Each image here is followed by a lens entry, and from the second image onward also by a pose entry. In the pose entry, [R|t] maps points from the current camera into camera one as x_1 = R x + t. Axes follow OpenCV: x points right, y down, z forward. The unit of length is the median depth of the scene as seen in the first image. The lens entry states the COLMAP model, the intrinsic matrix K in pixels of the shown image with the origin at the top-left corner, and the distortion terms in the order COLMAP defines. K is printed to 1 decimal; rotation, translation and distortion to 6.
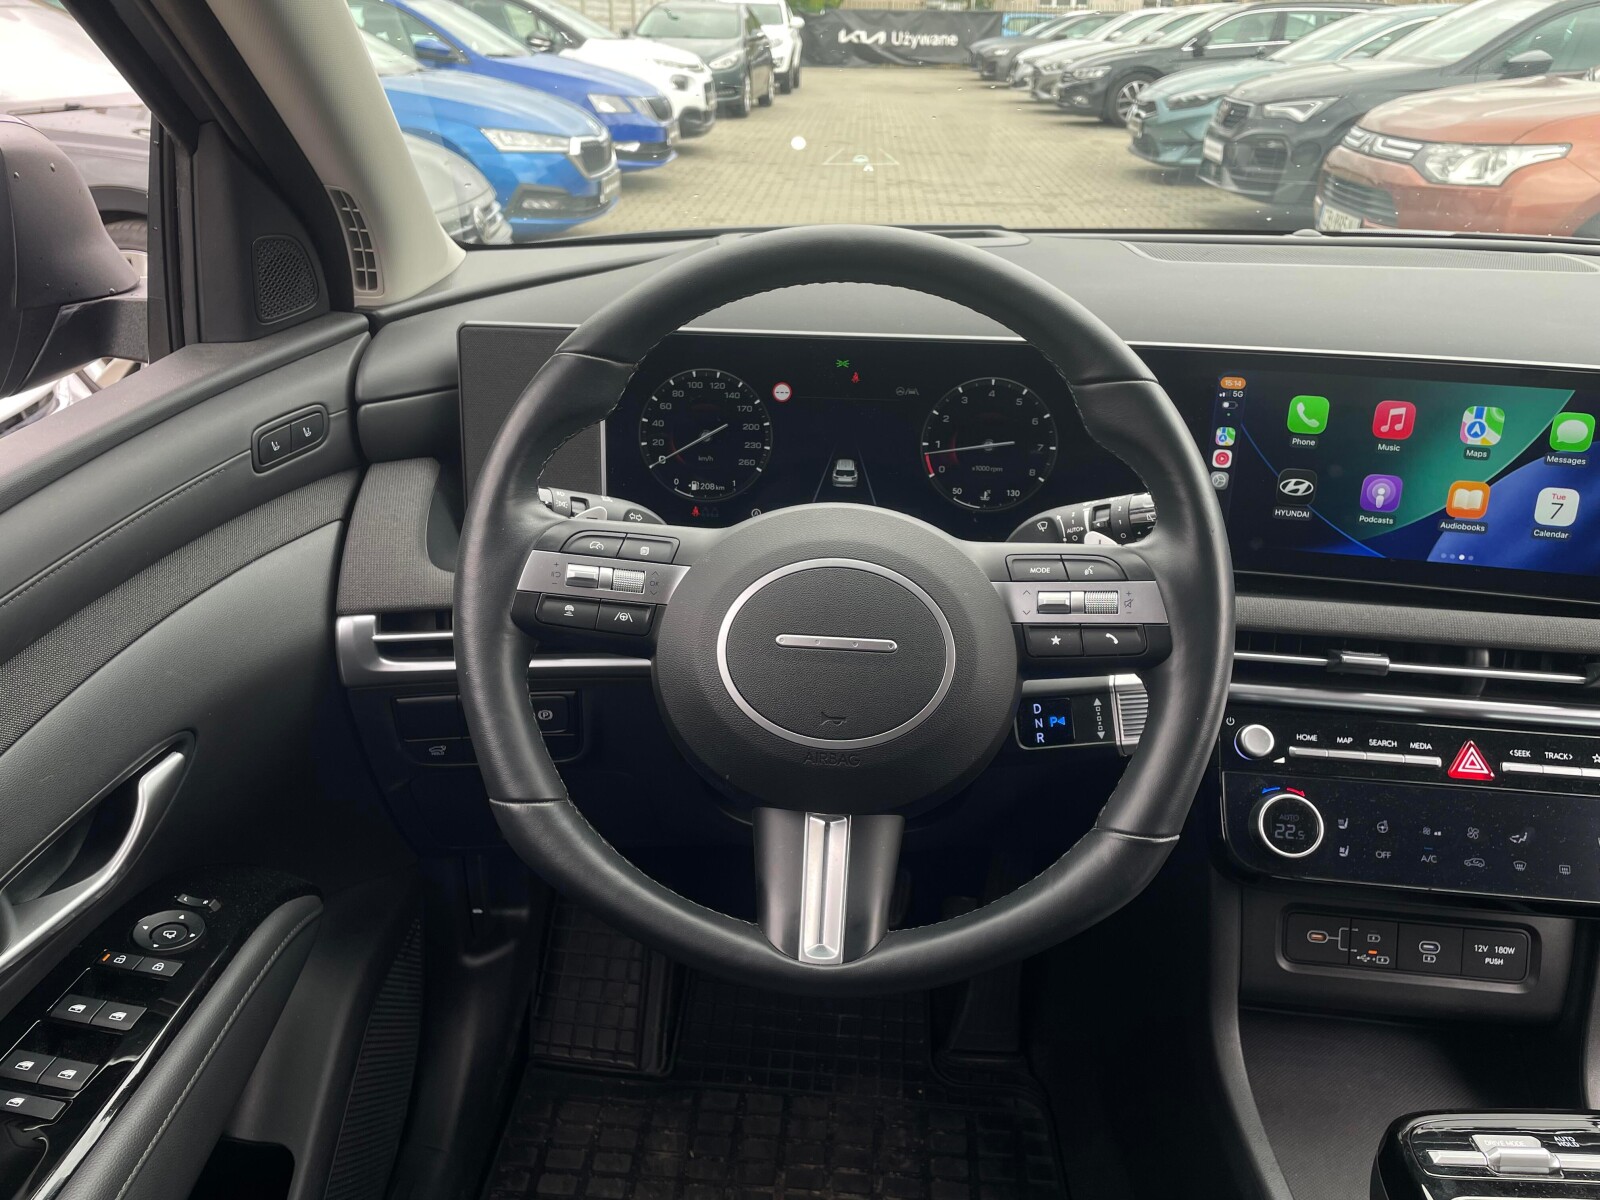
lens RADIAL K [[1227.5, 0, 790.5], [0, 1227.5, 587.4], [0, 0, 1]] dist [0.084166, -0.101692]
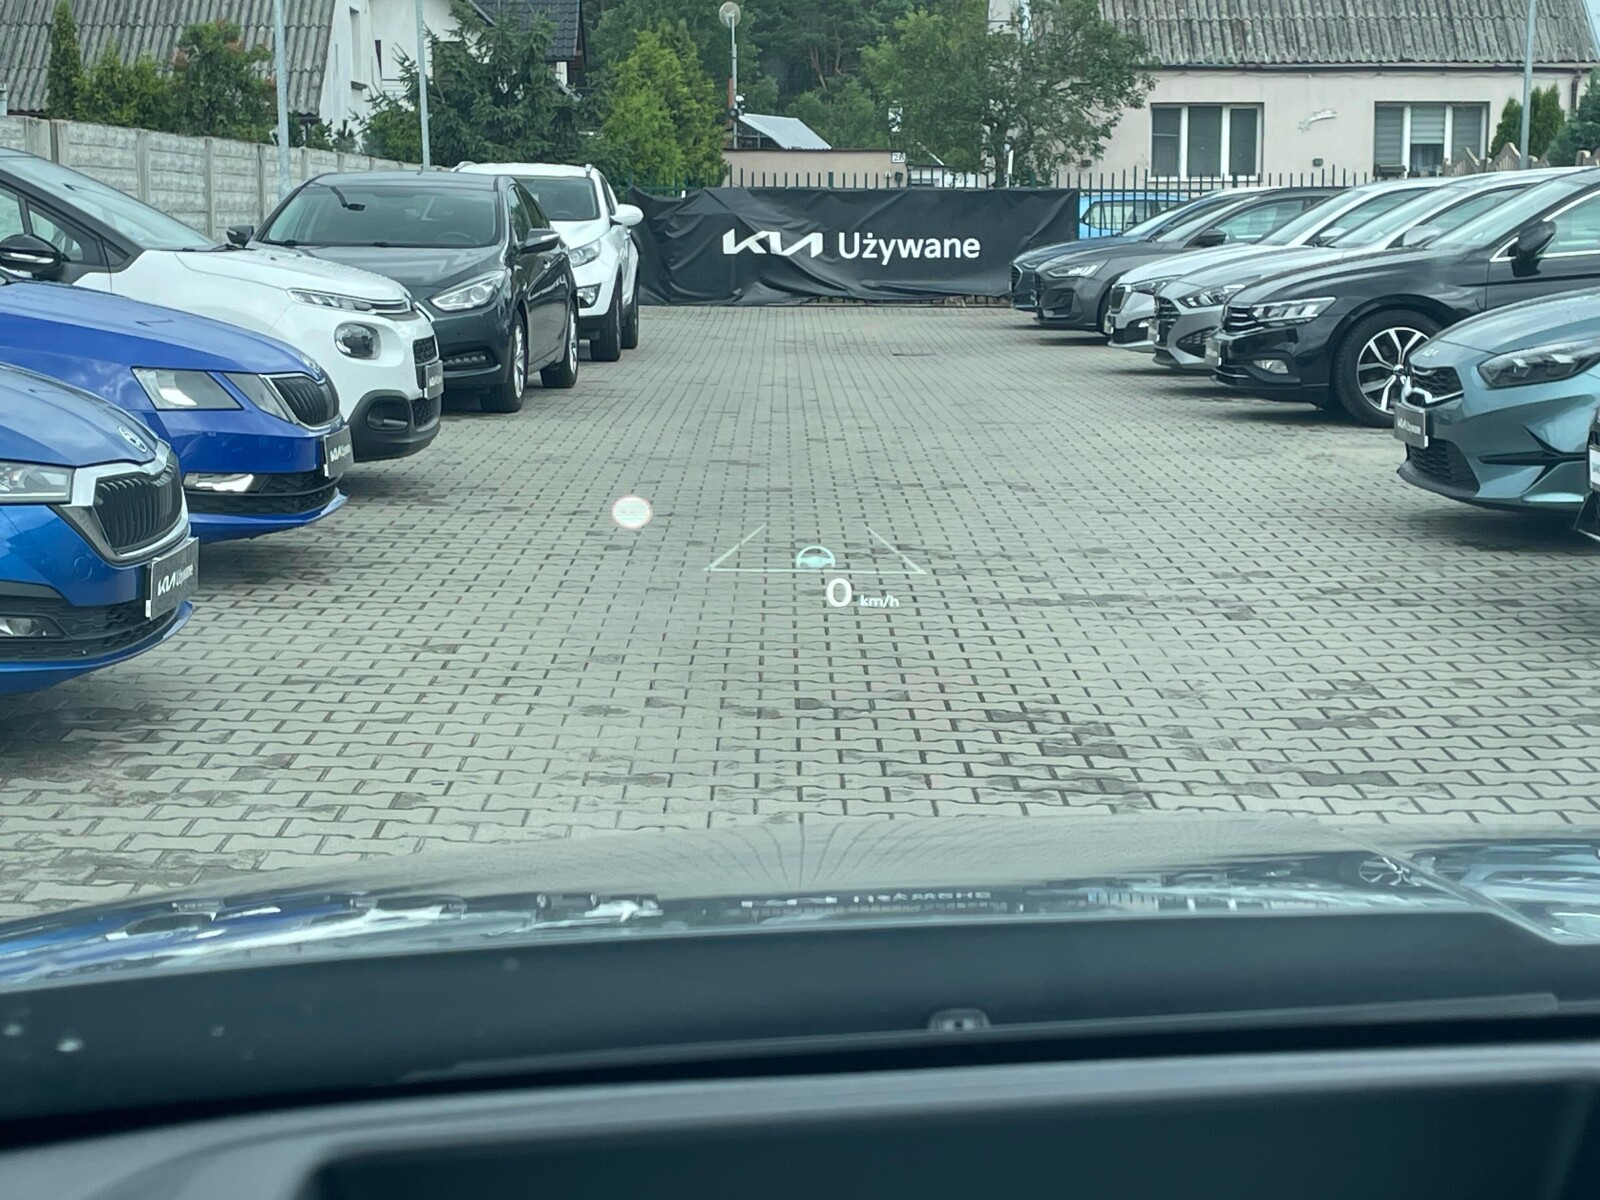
lens RADIAL K [[2900.3, 0, 765.1], [0, 2900.3, 638.2], [0, 0, 1]] dist [0.133860, 0.000000]
pose [[0.998659, -0.016825, 0.048954, 0.001726], [0.029804, 0.960112, -0.278022, -0.036689], [-0.042324, 0.279109, 0.959326, 0.088327]]
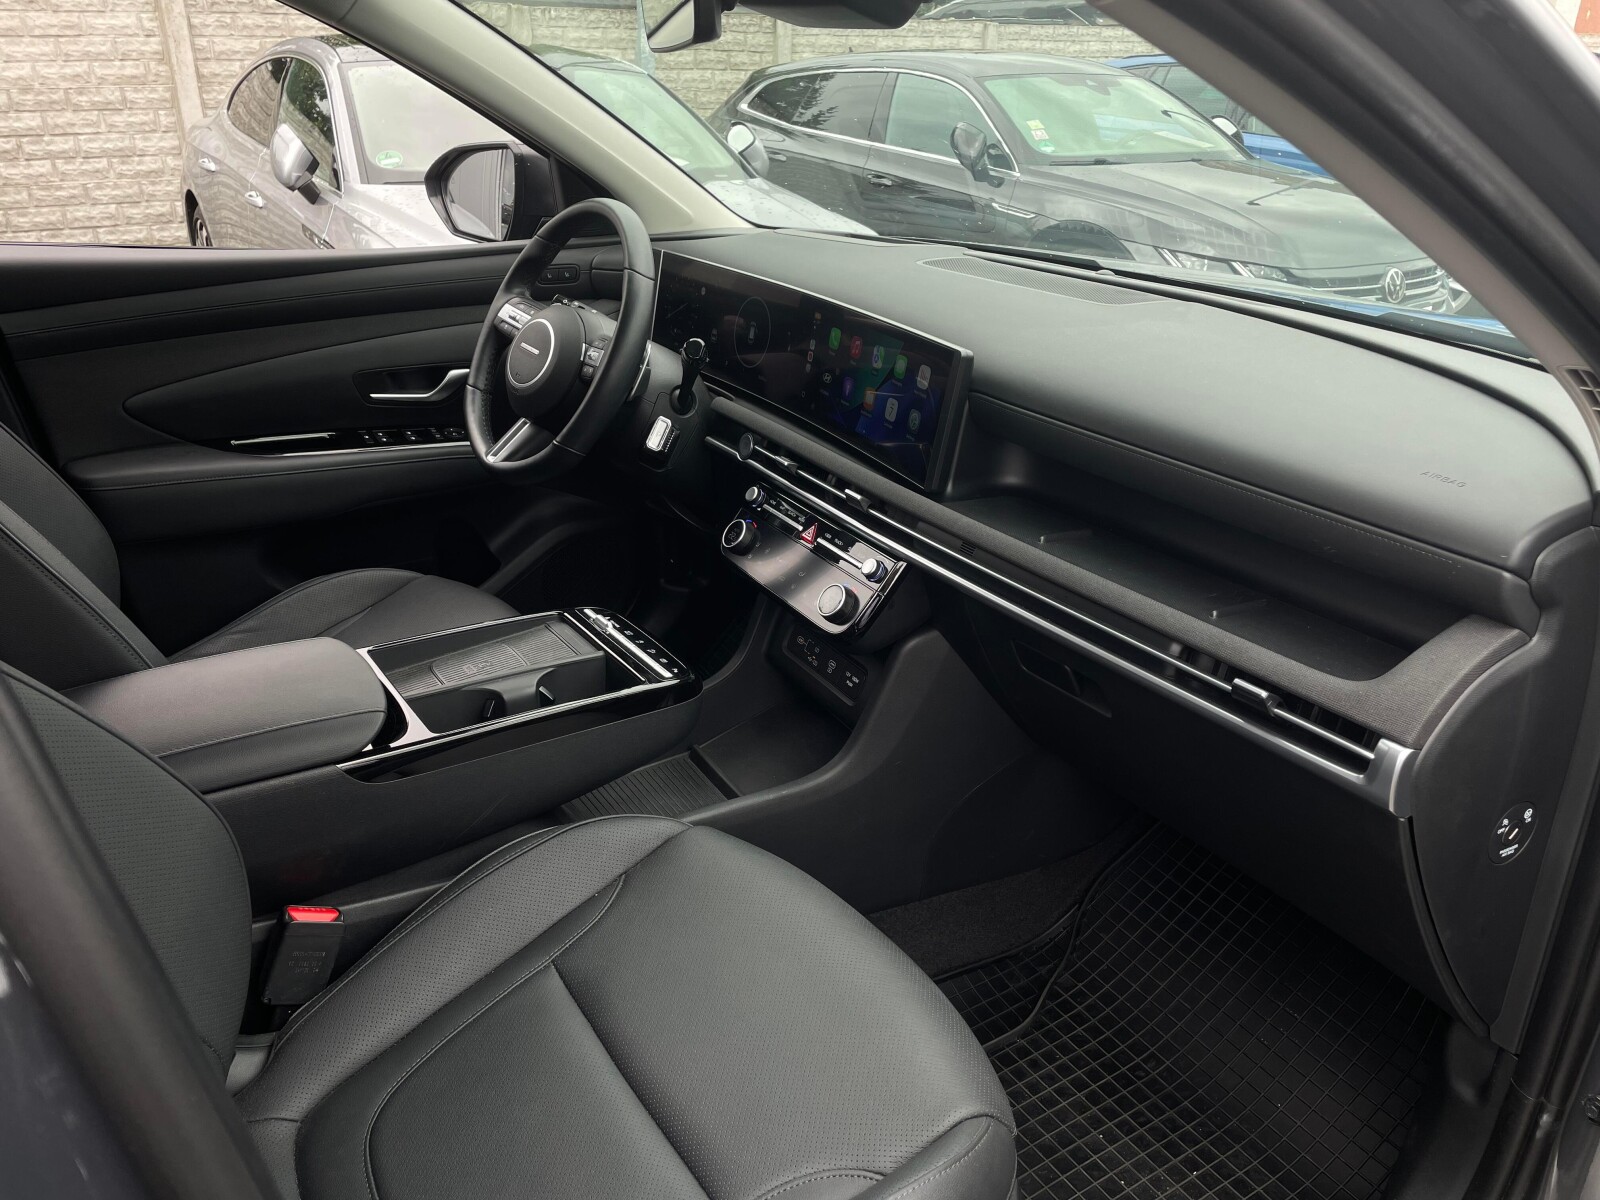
lens RADIAL K [[1227.5, 0, 800.5], [0, 1227.5, 599.2], [0, 0, 1]] dist [0.084166, -0.101692]
pose [[0.589939, 0.315462, -0.743273, 0.214235], [-0.343295, 0.931174, 0.122736, 0.001681], [0.730835, 0.182755, 0.657633, -0.019176]]
